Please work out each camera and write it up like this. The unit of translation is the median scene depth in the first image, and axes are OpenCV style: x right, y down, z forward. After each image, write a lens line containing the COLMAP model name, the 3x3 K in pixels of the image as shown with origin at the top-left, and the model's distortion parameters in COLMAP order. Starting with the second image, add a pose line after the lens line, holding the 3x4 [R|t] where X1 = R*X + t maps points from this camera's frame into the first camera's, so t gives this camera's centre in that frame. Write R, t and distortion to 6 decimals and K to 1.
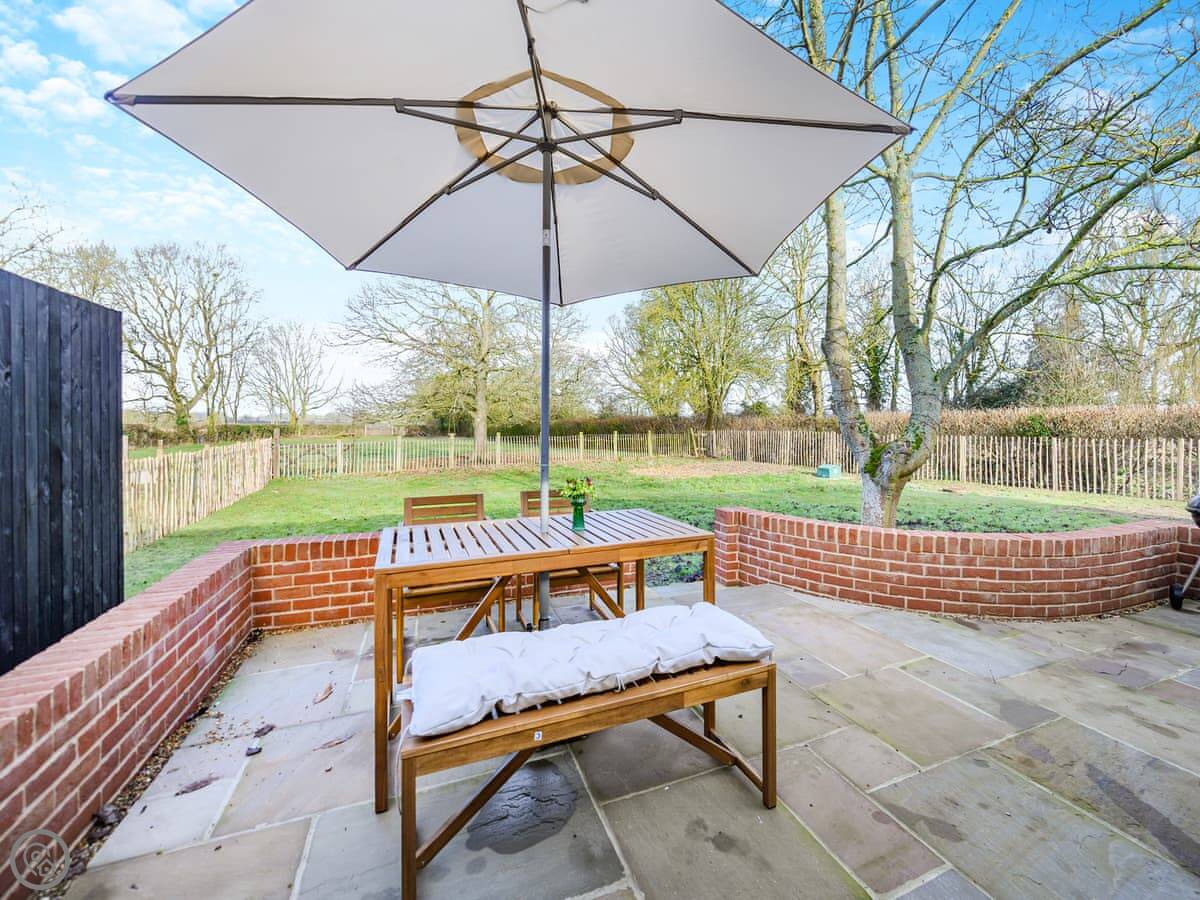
lens RADIAL K [[470.2, 0, 594.3], [0, 470.2, 432.0], [0, 0, 1]] dist [-0.006135, 0.000857]
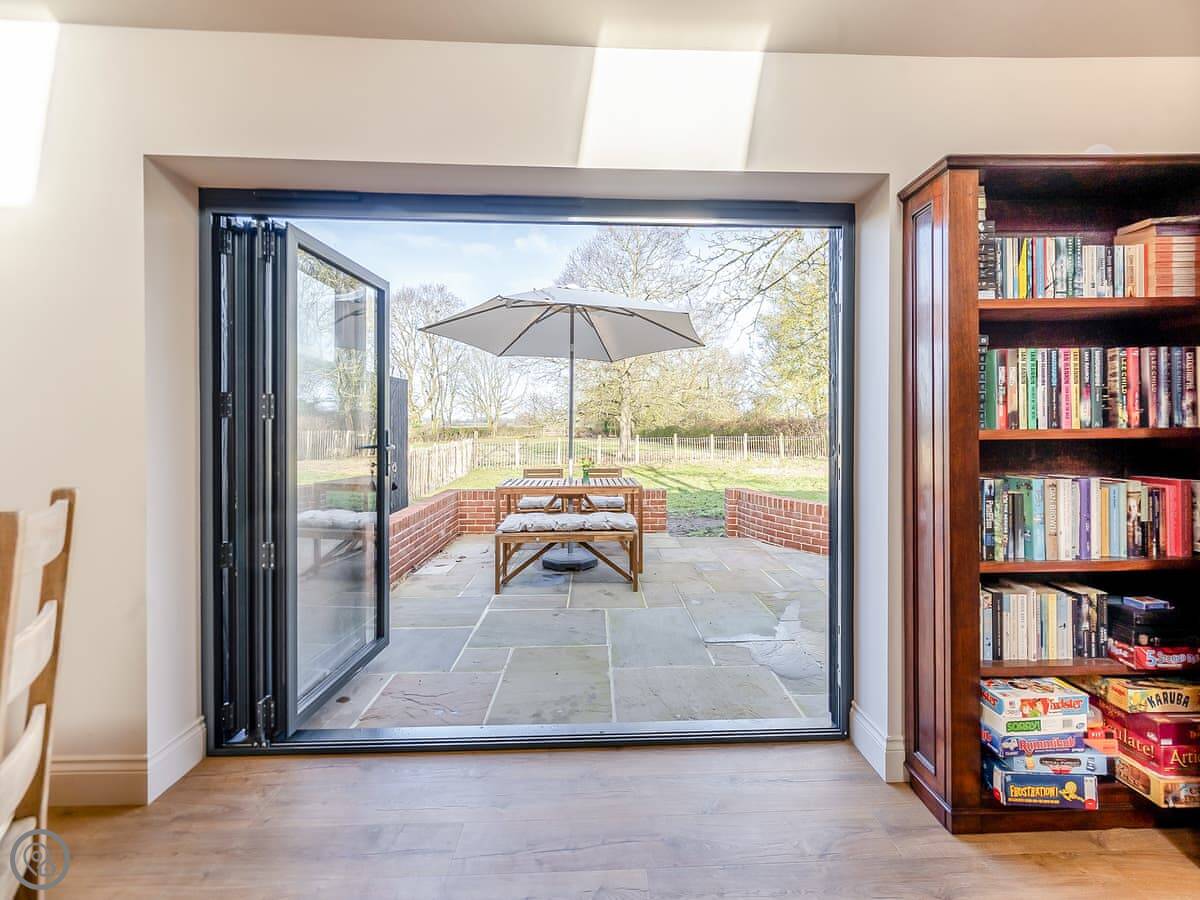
lens RADIAL K [[470.2, 0, 599.0], [0, 470.2, 438.7], [0, 0, 1]] dist [-0.006135, 0.000857]
pose [[0.940790, 0.005638, -0.338944, 0.097386], [-0.001682, 0.999927, 0.011963, -0.002412], [0.338986, -0.010685, 0.940731, -0.129876]]
